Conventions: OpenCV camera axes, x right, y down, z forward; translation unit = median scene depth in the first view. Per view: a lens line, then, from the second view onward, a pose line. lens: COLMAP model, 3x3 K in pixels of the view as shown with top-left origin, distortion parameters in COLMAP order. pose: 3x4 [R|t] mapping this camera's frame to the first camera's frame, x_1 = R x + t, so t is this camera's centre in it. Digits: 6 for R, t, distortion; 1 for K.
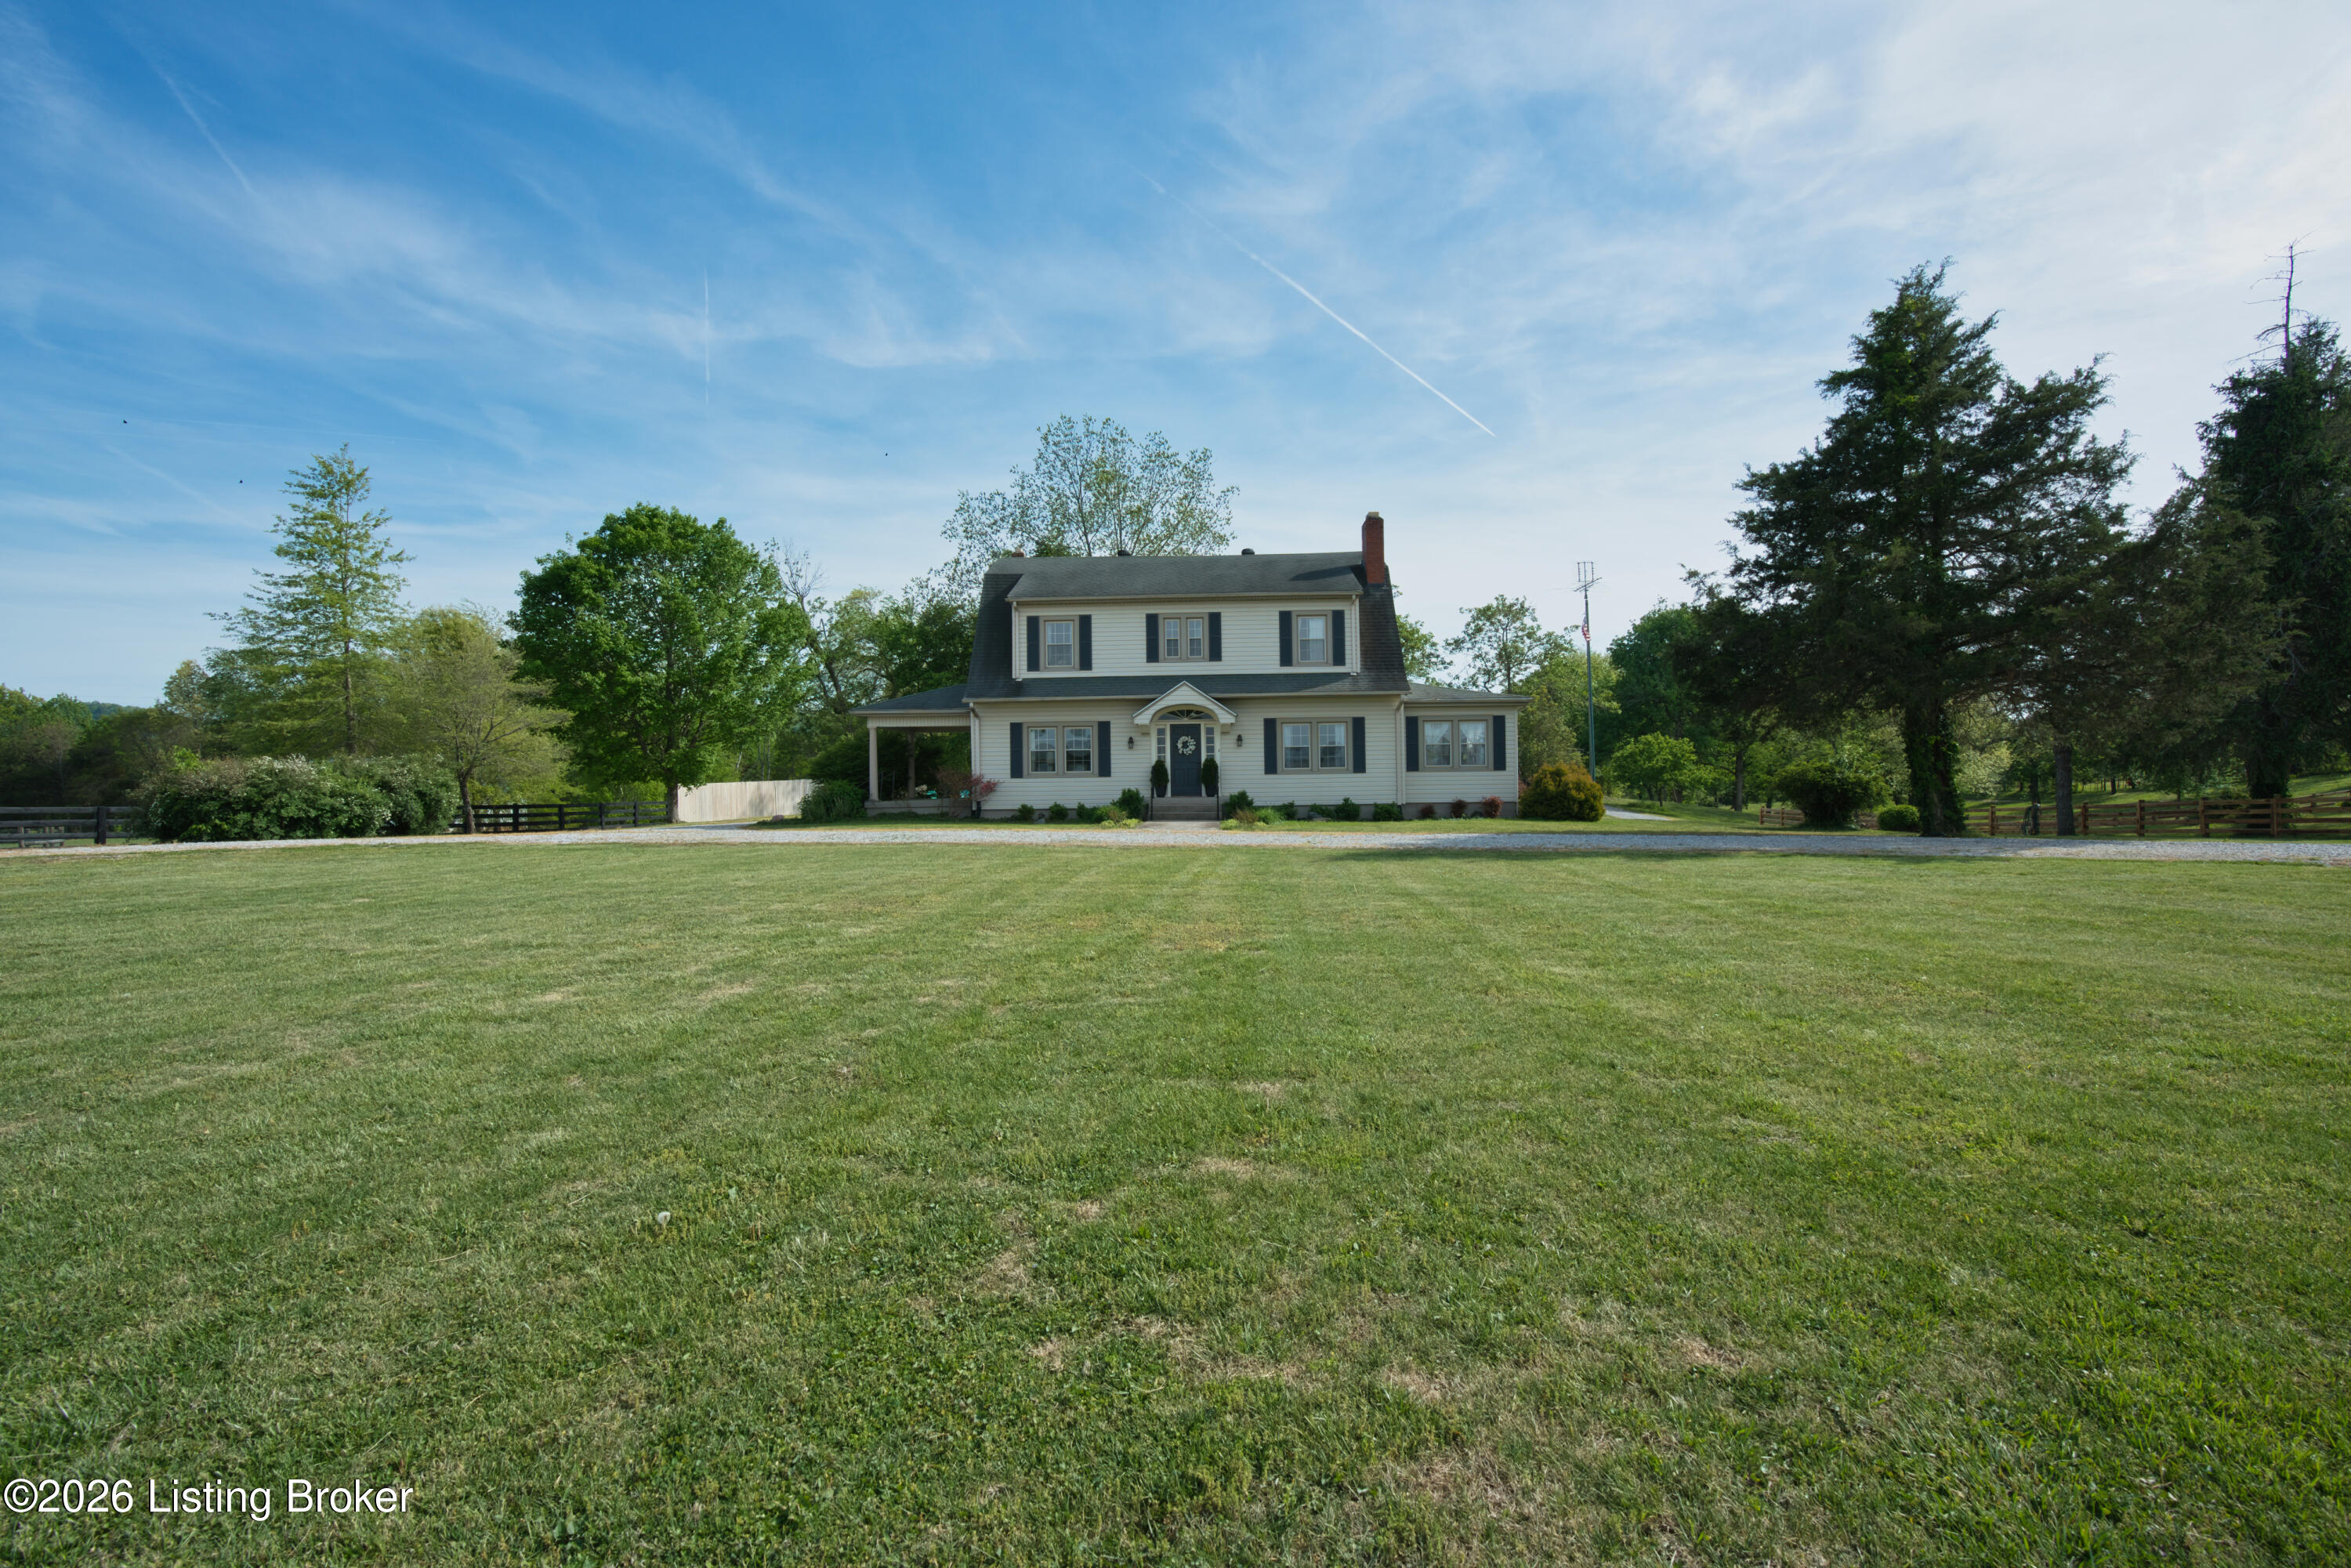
lens RADIAL K [[1081.2, 0, 1183.8], [0, 1081.2, 796.4], [0, 0, 1]] dist [-0.043189, 0.010709]
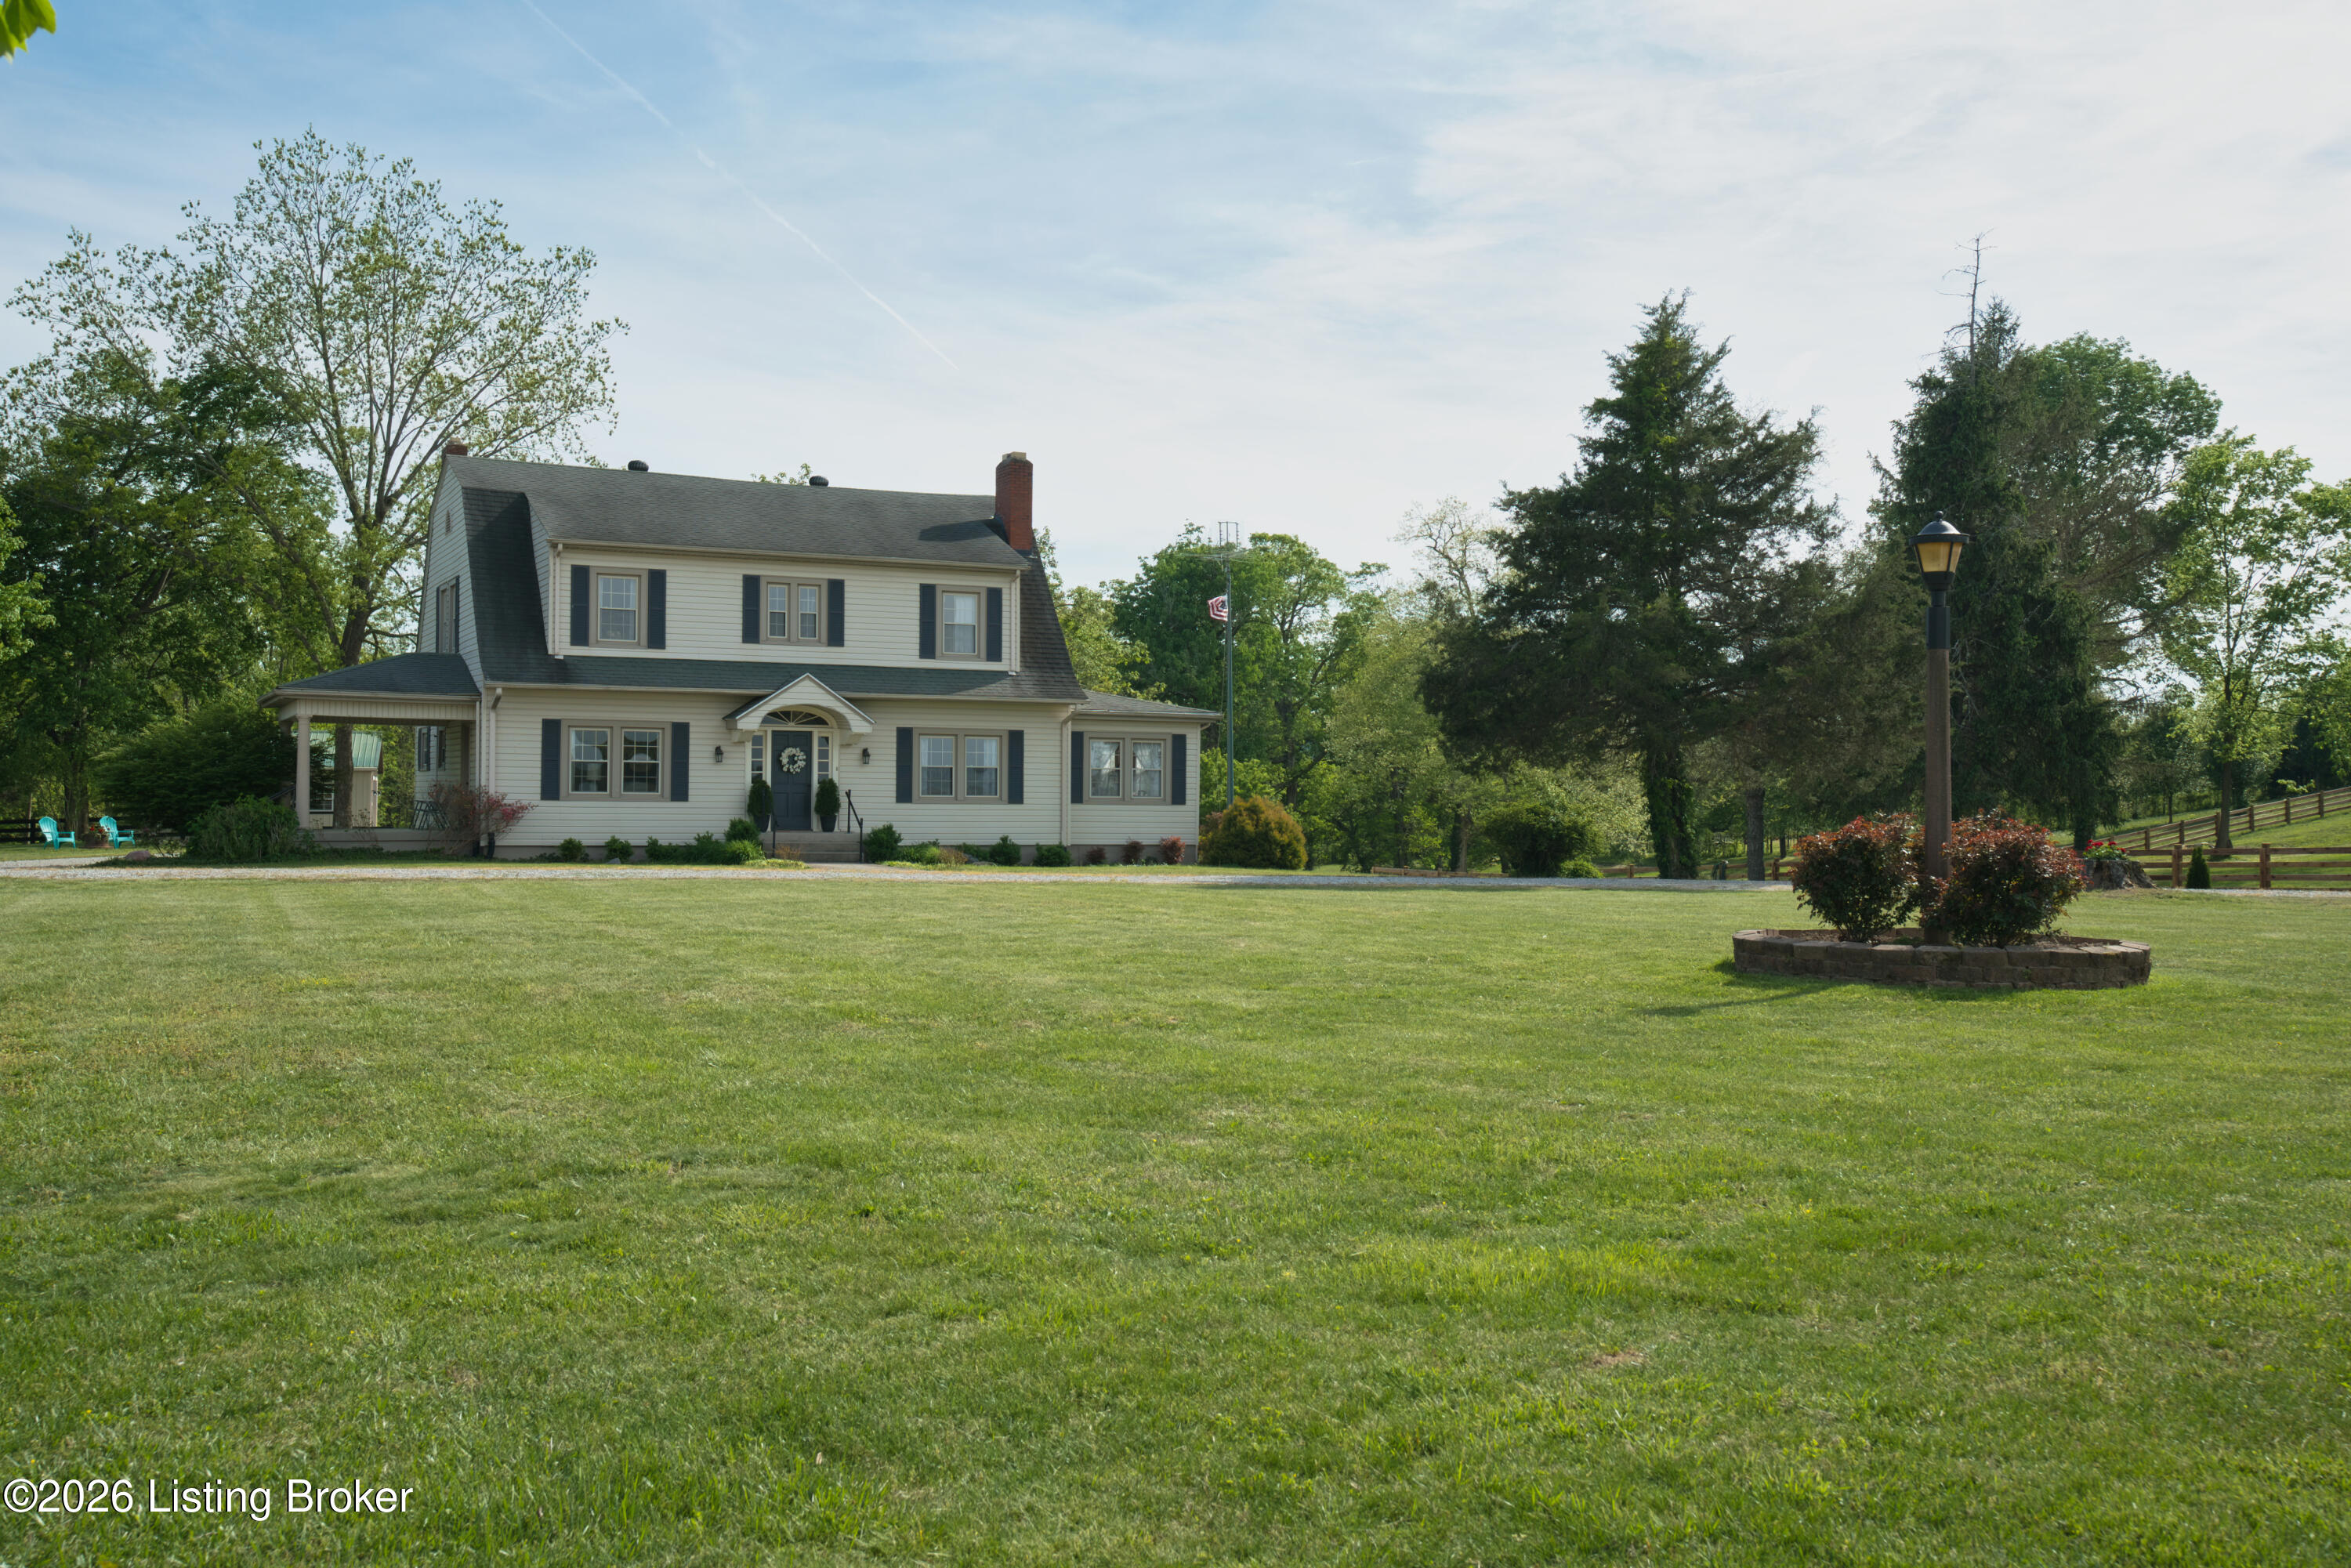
lens RADIAL K [[2220.0, 0, 1162.8], [0, 2220.0, 792.9], [0, 0, 1]] dist [0.100808, 0.000000]
pose [[0.894277, 0.024676, 0.446833, -0.442505], [-0.013039, 0.999491, -0.029099, 0.014714], [-0.447324, 0.020196, 0.894144, -0.441513]]
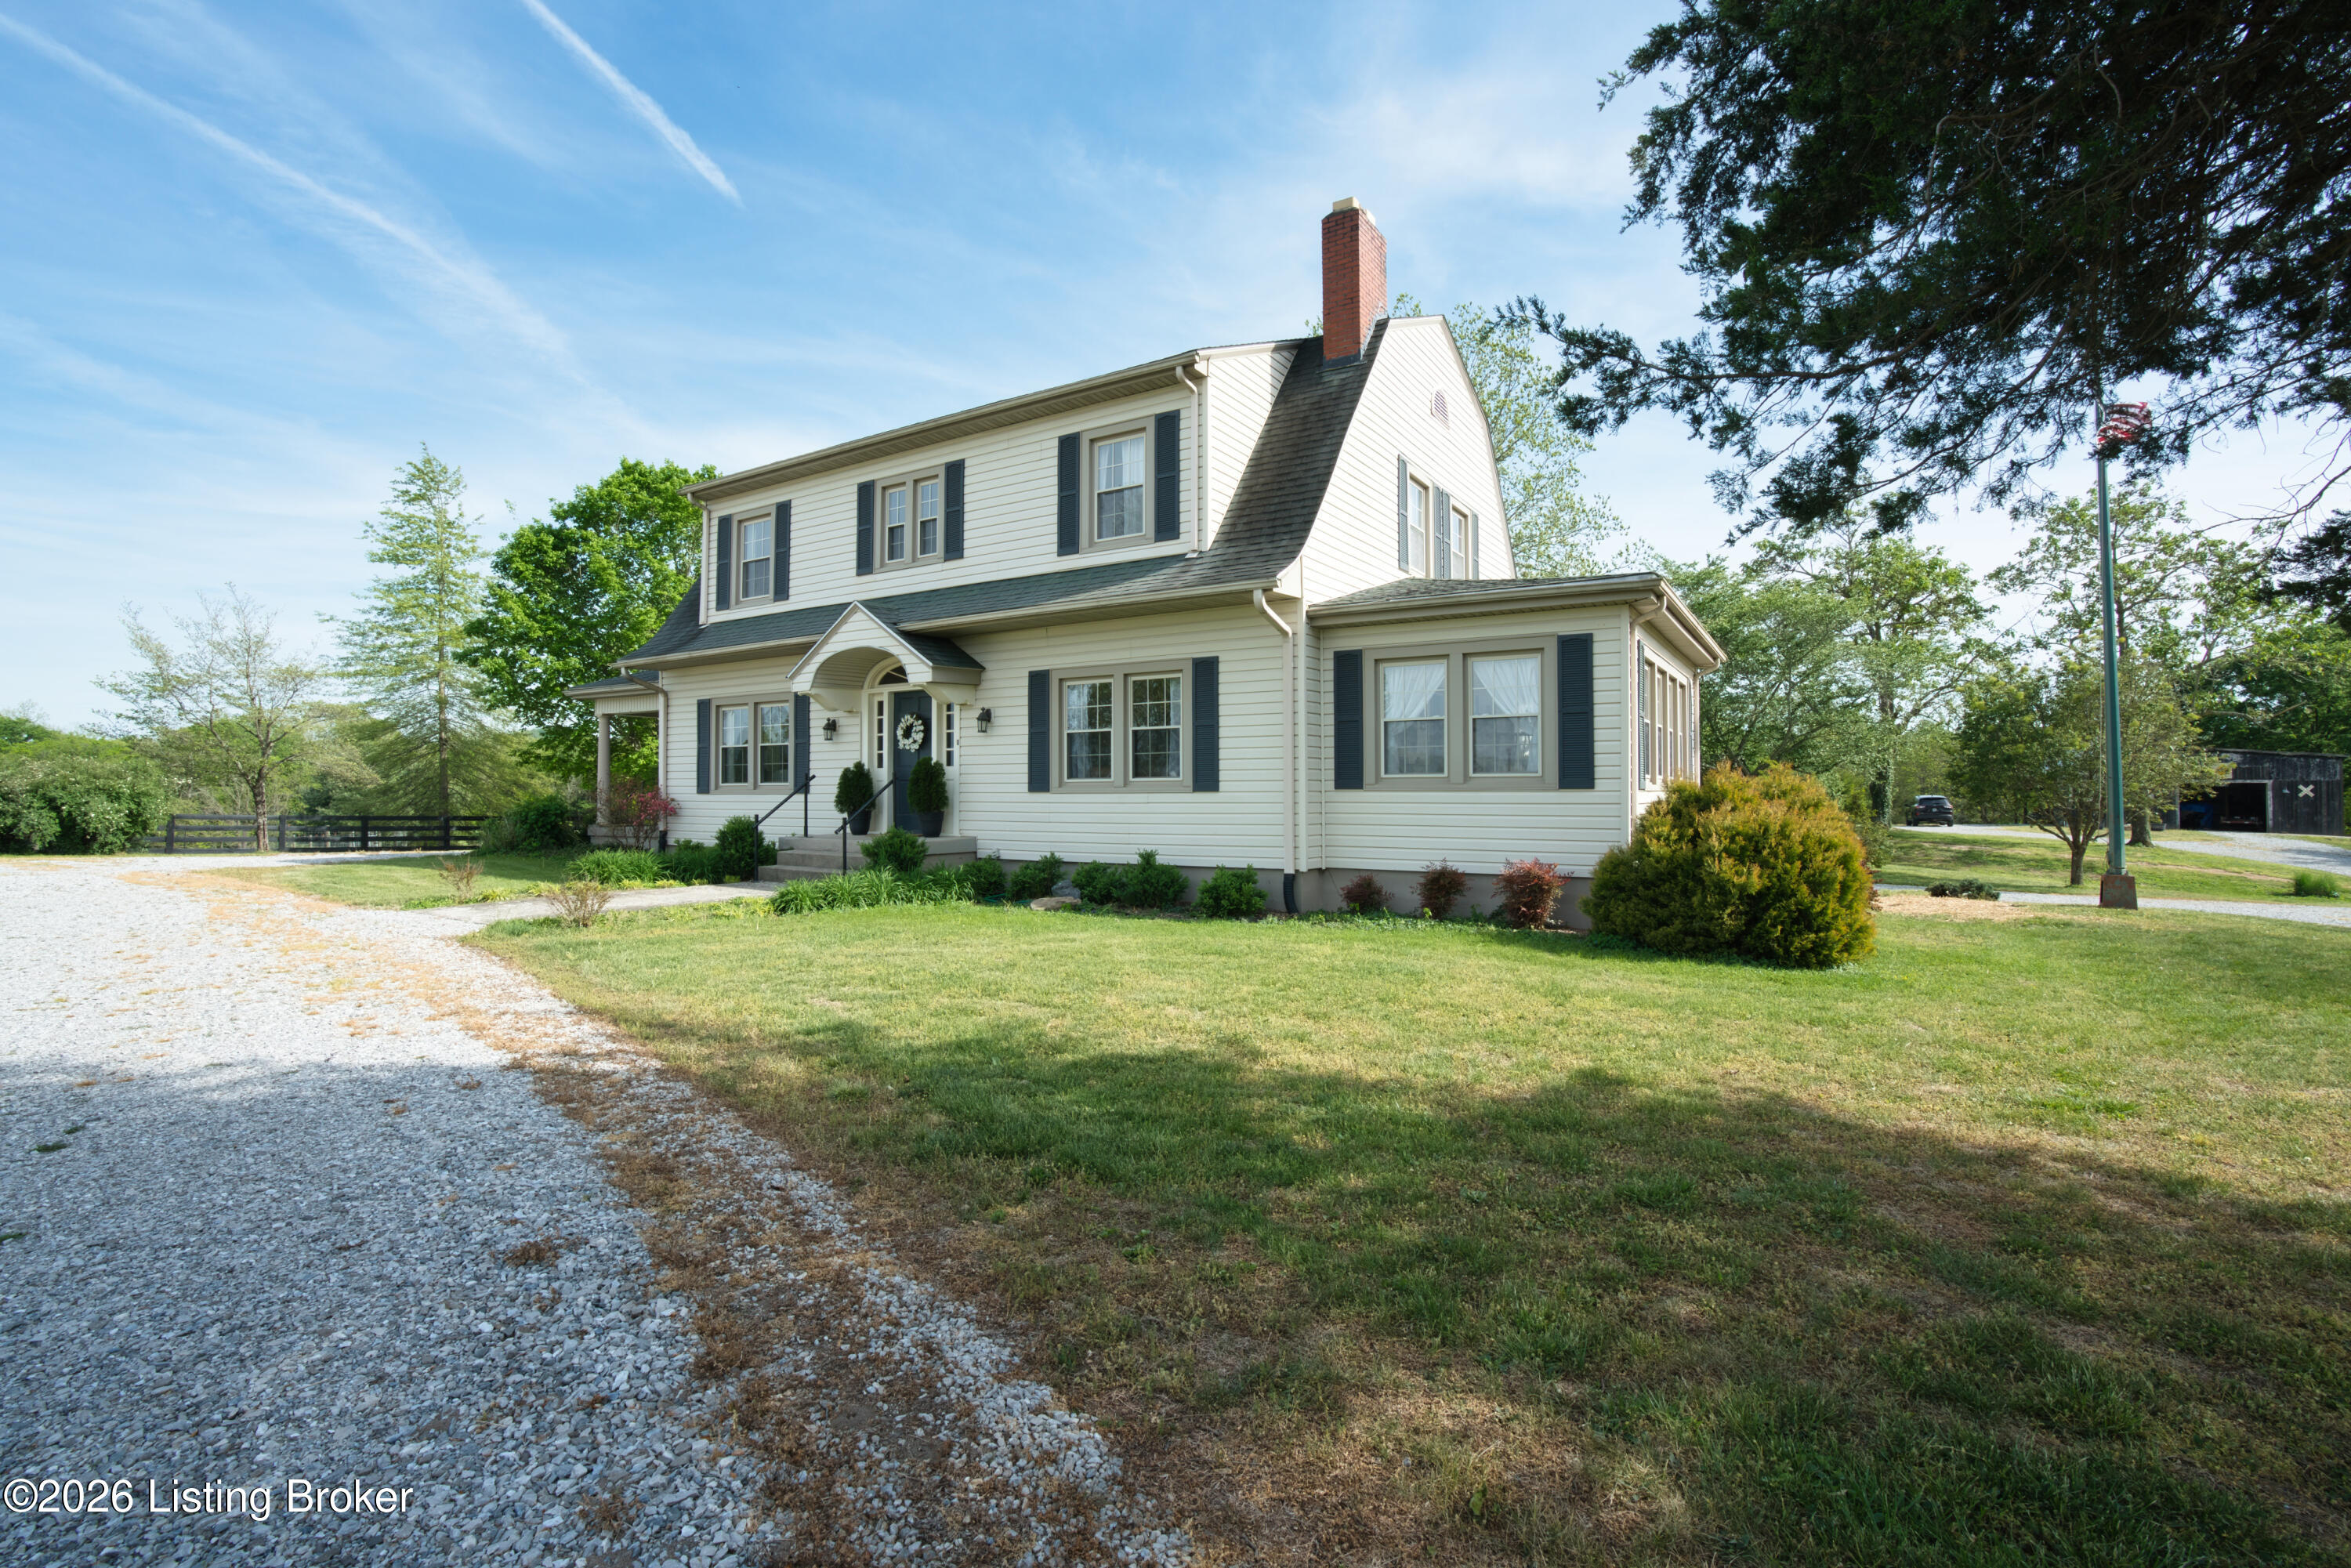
lens RADIAL K [[1081.2, 0, 1173.8], [0, 1081.2, 793.4], [0, 0, 1]] dist [-0.043189, 0.010709]
pose [[0.854328, 0.011908, -0.519597, 0.368146], [-0.022573, 0.999644, -0.014206, -0.014939], [0.519243, 0.023865, 0.854293, 0.638079]]
